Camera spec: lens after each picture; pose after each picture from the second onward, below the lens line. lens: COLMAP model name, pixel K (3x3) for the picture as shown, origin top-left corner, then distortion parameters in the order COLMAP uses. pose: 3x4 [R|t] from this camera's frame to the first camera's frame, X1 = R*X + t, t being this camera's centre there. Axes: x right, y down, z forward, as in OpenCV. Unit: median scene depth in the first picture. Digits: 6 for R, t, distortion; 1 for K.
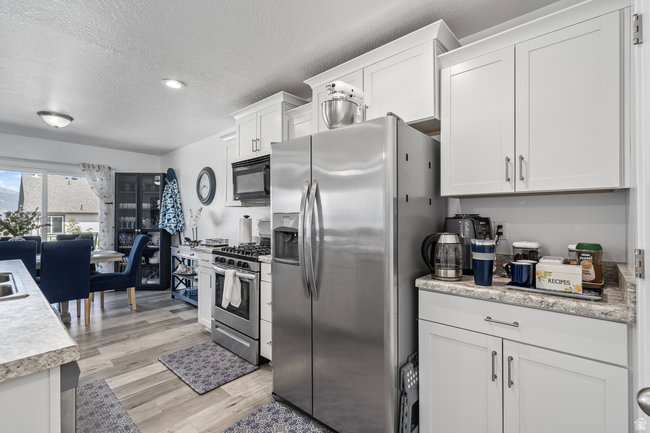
lens RADIAL K [[292.7, 0, 326.4], [0, 292.7, 217.2], [0, 0, 1]] dist [-0.003364, 0.001280]
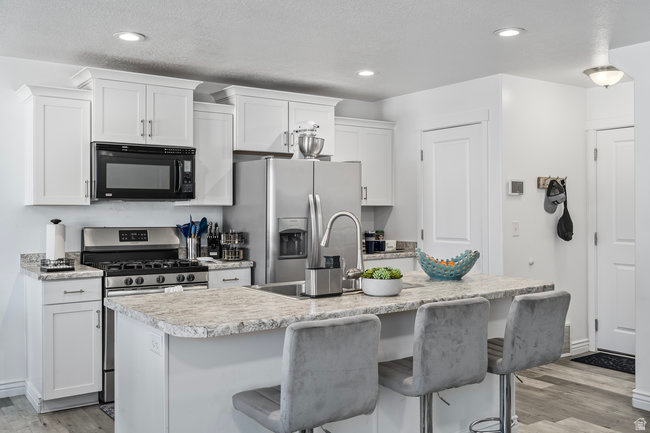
lens RADIAL K [[624.0, 0, 316.9], [0, 624.0, 204.4], [0, 0, 1]] dist [-0.003718, 0.000000]
pose [[0.226215, 0.003563, 0.974071, -1.615494], [0.000011, 0.999993, -0.003661, -0.036627], [-0.974077, 0.000839, 0.226213, 0.182130]]
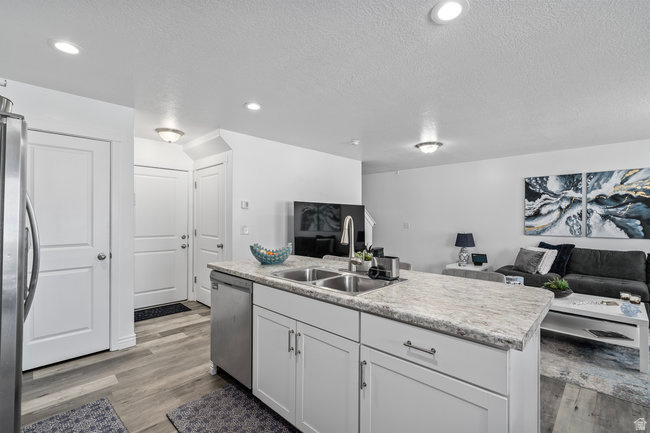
lens RADIAL K [[292.7, 0, 324.1], [0, 292.7, 216.9], [0, 0, 1]] dist [-0.003364, 0.001280]
pose [[-0.998989, -0.004800, 0.044705, -0.561784], [-0.005278, 0.999930, -0.010576, -0.021133], [-0.044651, -0.010801, -0.998944, 1.031273]]
